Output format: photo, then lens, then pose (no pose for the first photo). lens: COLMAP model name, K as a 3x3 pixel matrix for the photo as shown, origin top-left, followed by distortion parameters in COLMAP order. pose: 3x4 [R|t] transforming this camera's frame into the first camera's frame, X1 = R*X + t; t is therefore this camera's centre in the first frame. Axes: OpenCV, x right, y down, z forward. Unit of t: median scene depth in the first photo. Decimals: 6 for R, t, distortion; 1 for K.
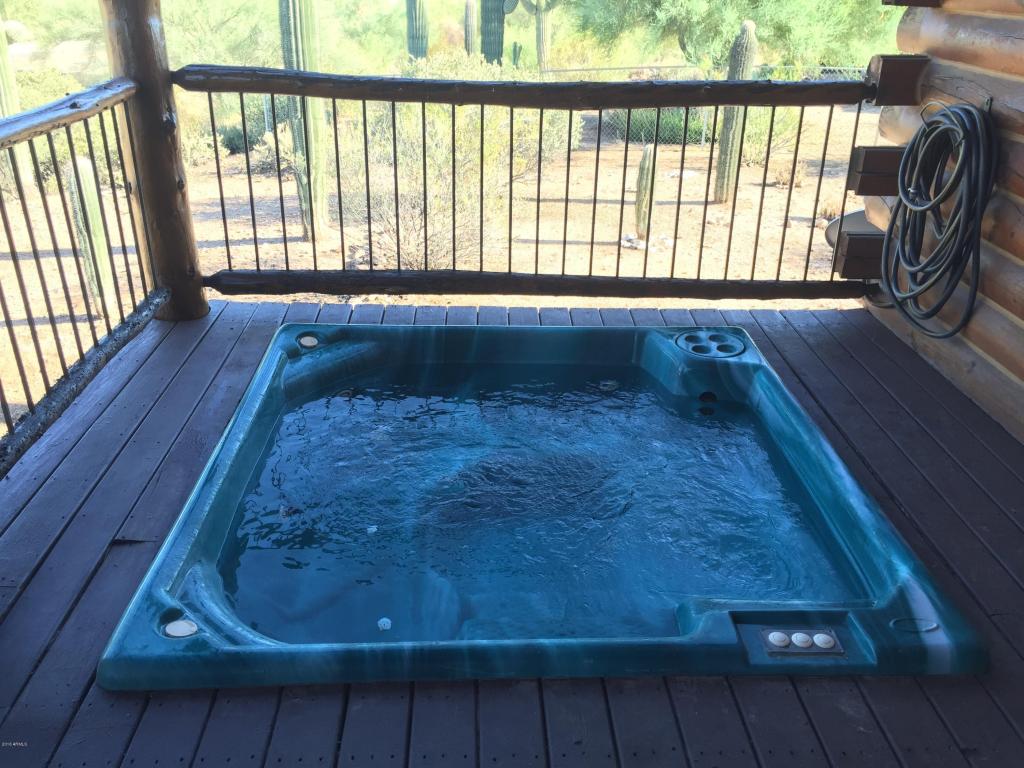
lens RADIAL K [[870.7, 0, 503.8], [0, 870.7, 382.6], [0, 0, 1]] dist [0.057345, -0.075105]
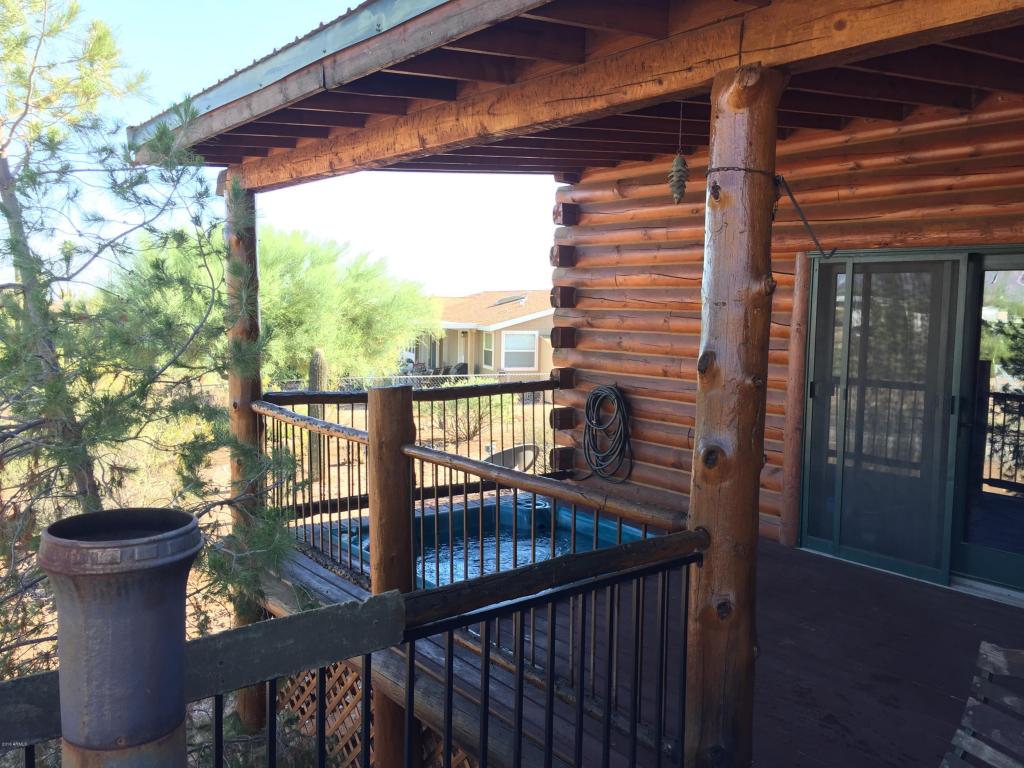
lens RADIAL K [[870.7, 0, 512.1], [0, 870.7, 383.7], [0, 0, 1]] dist [0.057345, -0.075105]
pose [[0.804202, -0.056336, 0.591680, -0.975242], [0.250932, 0.934607, -0.252077, 0.193082], [-0.538787, 0.351192, 0.765750, -0.618050]]
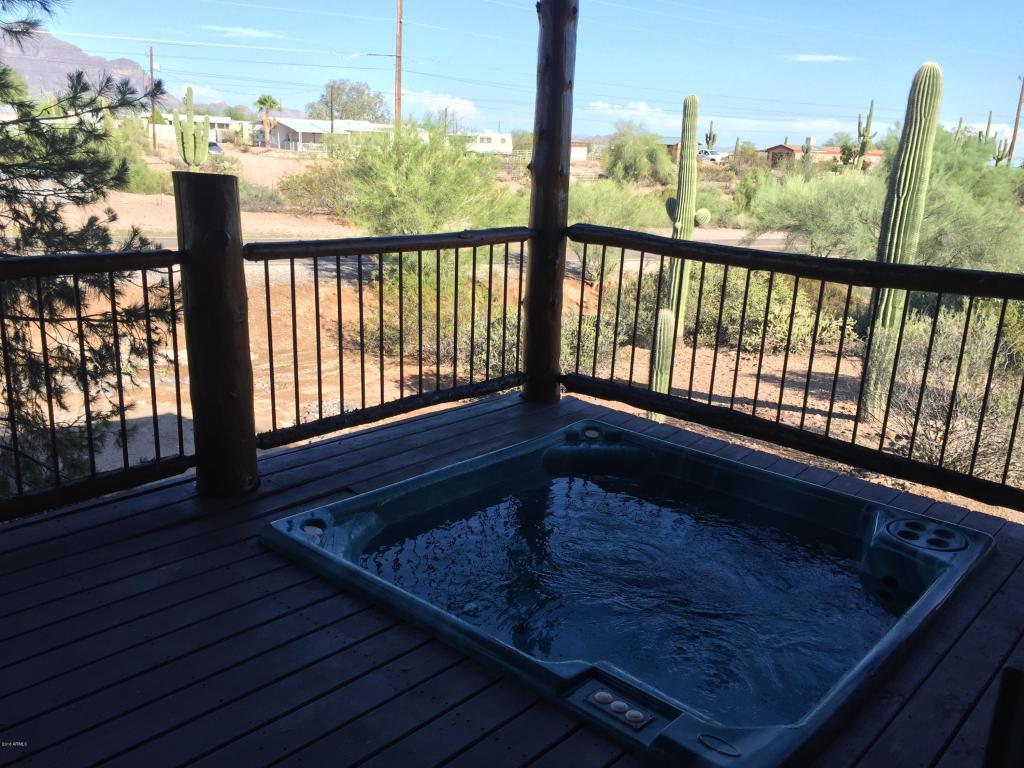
lens RADIAL K [[870.7, 0, 510.4], [0, 870.7, 389.7], [0, 0, 1]] dist [0.057345, -0.075105]
pose [[0.715181, 0.192311, -0.671962, 0.506408], [-0.322625, 0.943684, -0.073299, 0.021482], [0.620024, 0.269214, 0.736949, -0.010801]]
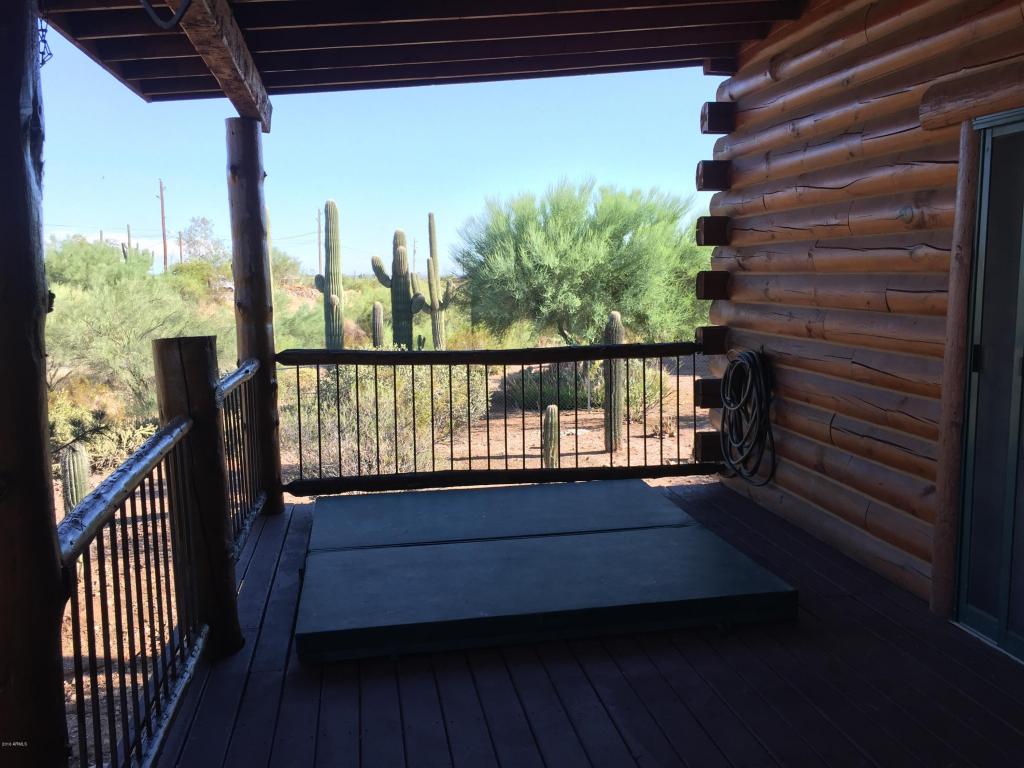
lens RADIAL K [[870.7, 0, 516.3], [0, 870.7, 386.6], [0, 0, 1]] dist [0.057345, -0.075105]
pose [[0.988789, -0.050713, 0.140441, -0.159786], [0.091366, 0.949415, -0.300439, 0.204312], [-0.118101, 0.309902, 0.943405, -0.495035]]
